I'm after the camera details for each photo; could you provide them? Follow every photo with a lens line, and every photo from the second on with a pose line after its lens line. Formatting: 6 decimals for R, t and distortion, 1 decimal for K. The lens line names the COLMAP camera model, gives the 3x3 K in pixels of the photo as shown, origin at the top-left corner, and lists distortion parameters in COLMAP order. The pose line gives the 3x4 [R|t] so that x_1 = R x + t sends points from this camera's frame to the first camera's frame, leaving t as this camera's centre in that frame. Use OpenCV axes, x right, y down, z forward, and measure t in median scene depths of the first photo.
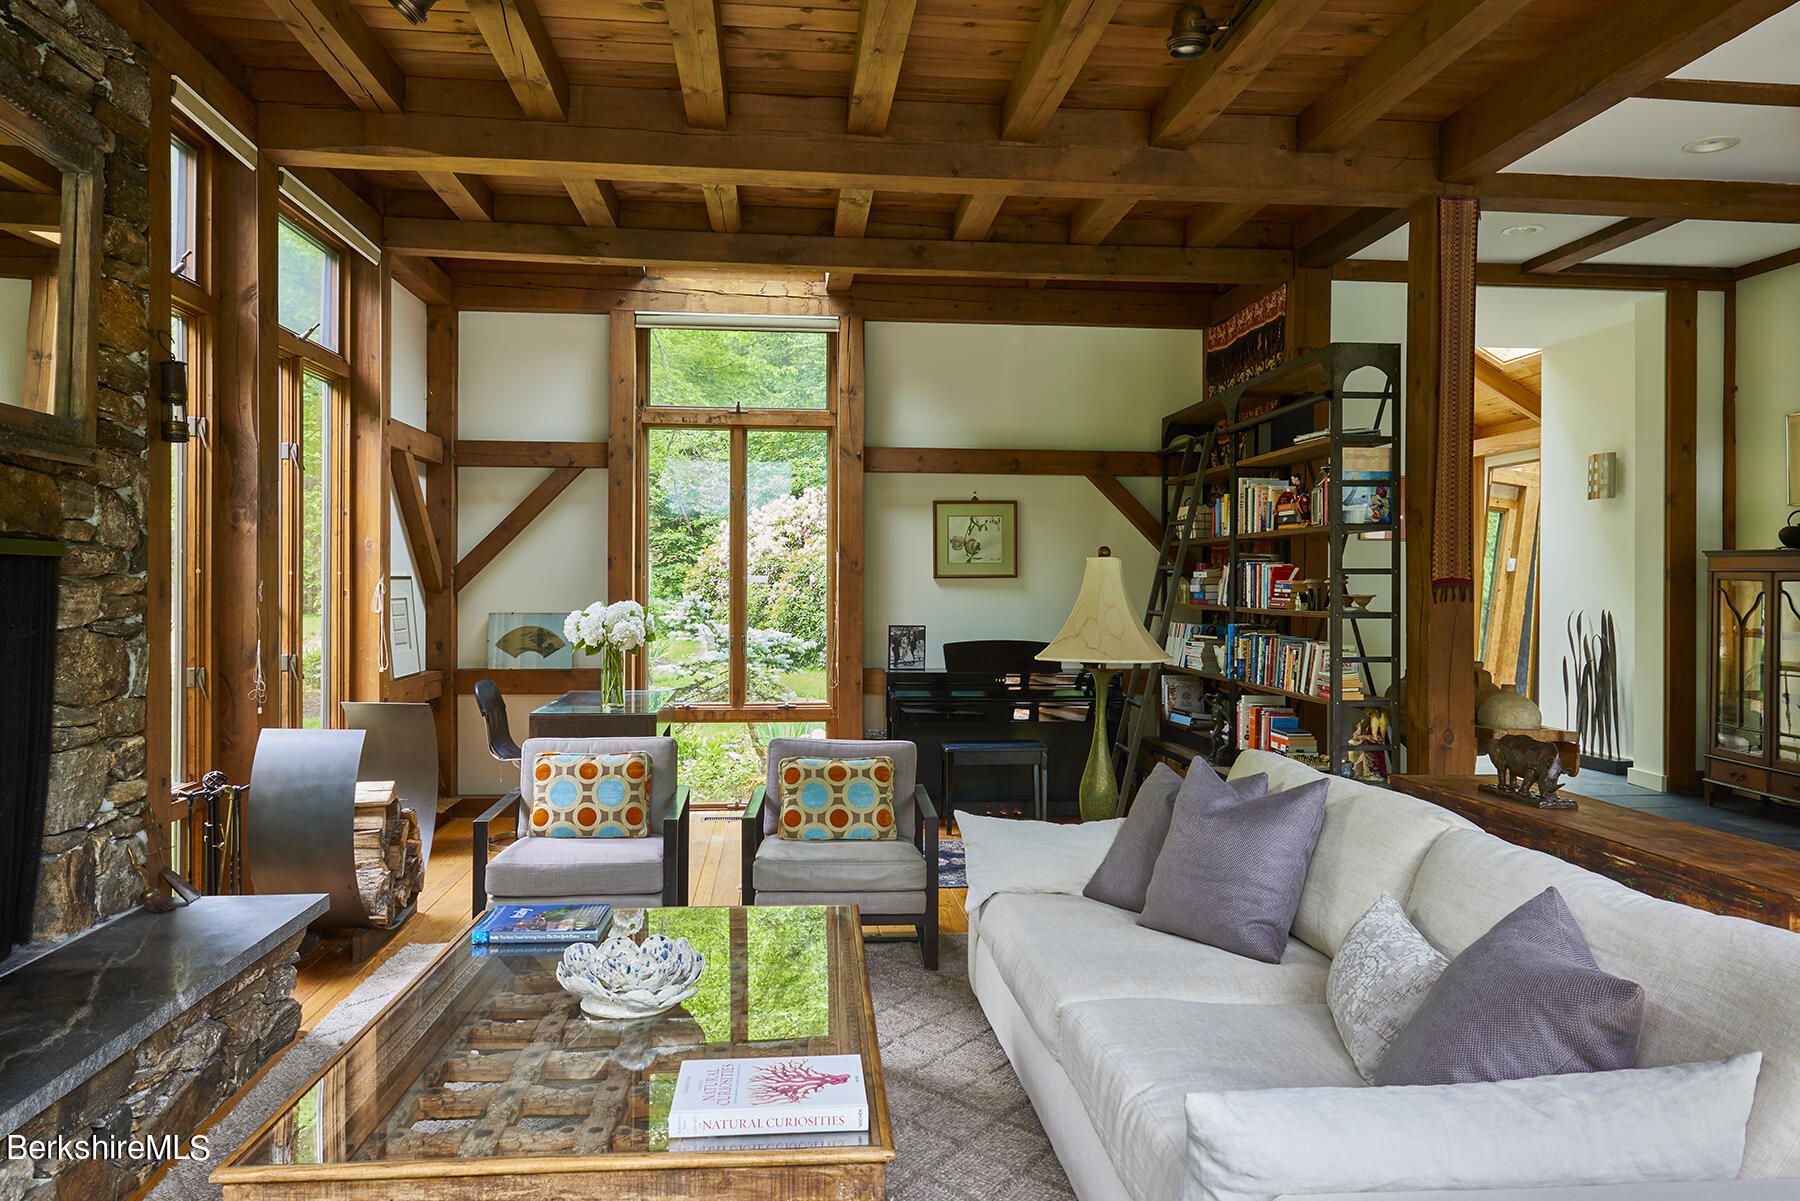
lens RADIAL K [[1250.7, 0, 909.3], [0, 1250.7, 559.8], [0, 0, 1]] dist [-0.013485, 0.004569]
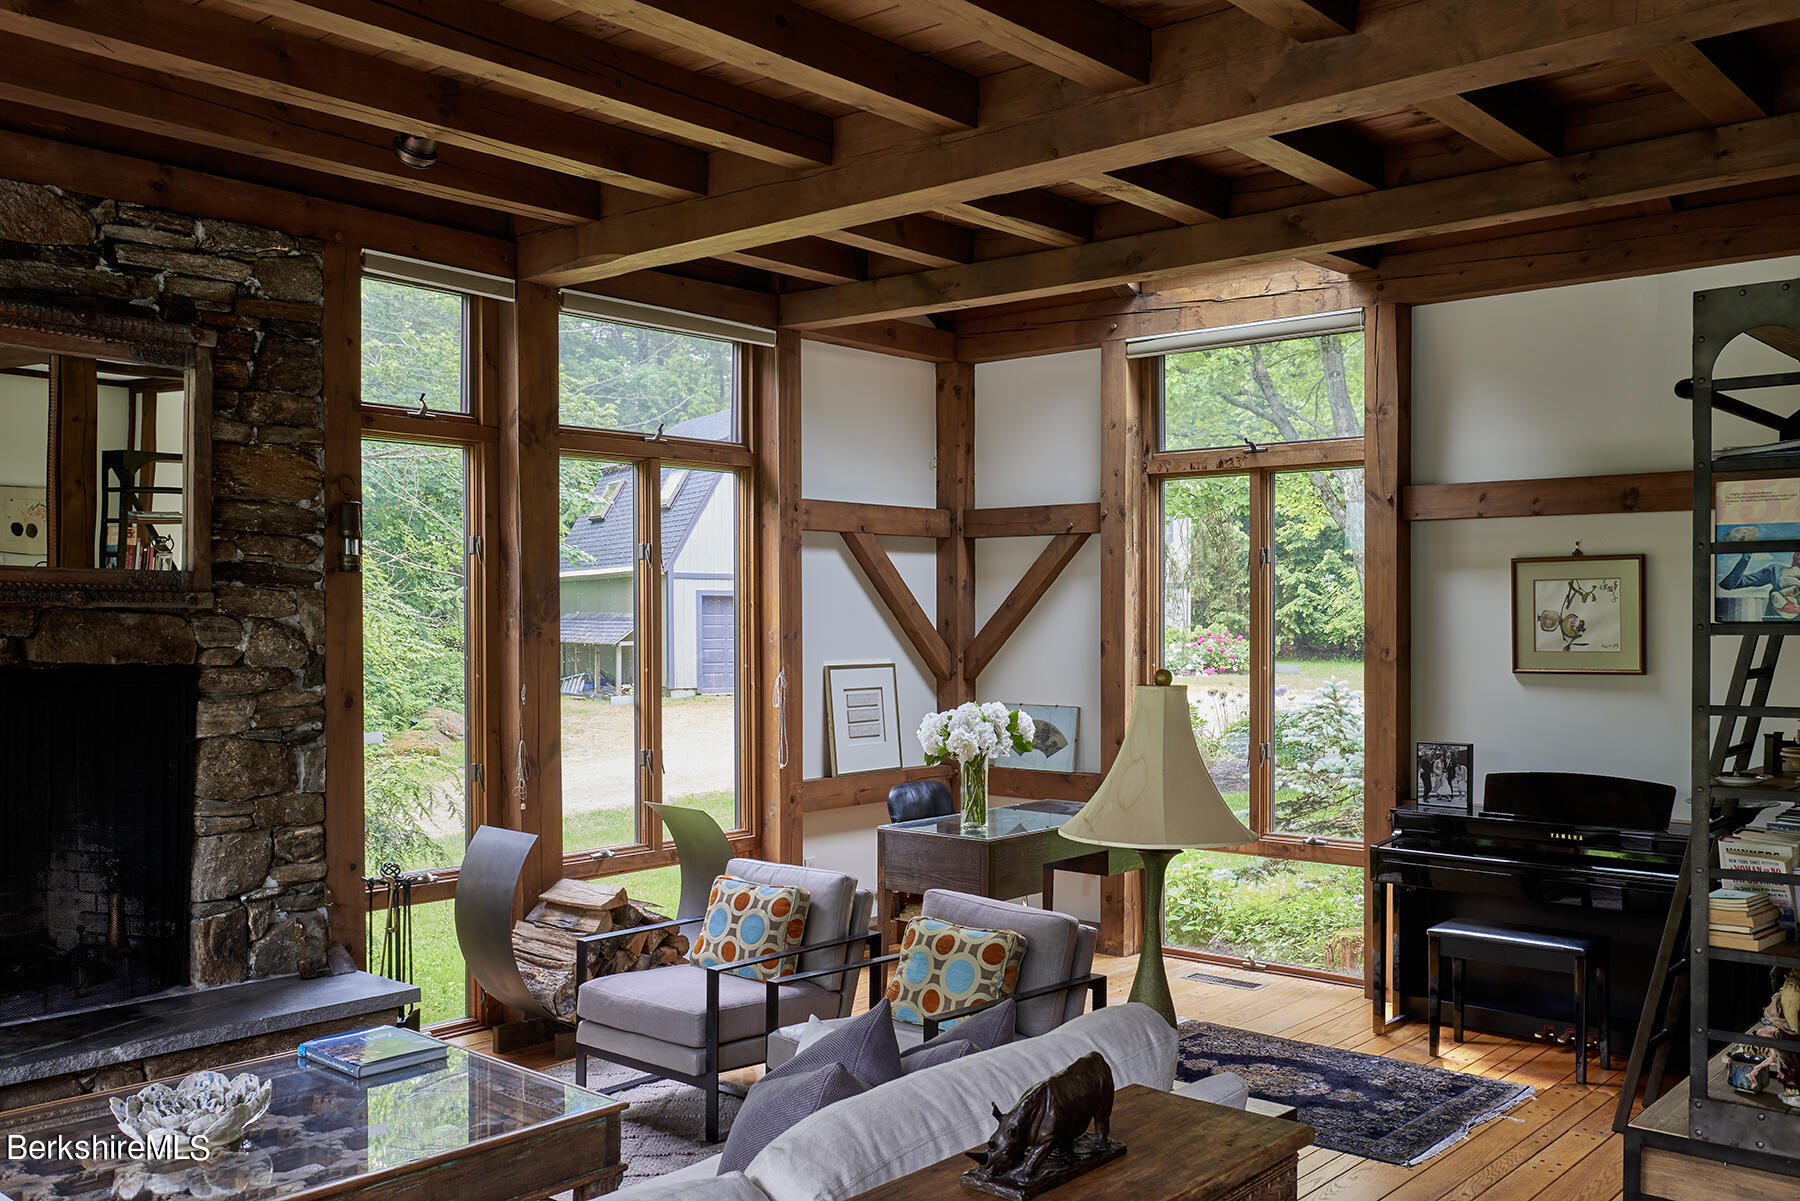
lens RADIAL K [[1547.5, 0, 901.9], [0, 1547.5, 609.4], [0, 0, 1]] dist [-0.000893, -0.001761]
pose [[0.693580, -0.007819, -0.720338, 0.405843], [0.016306, 0.999855, 0.004848, -0.030226], [0.720195, -0.015108, 0.693607, 0.192787]]
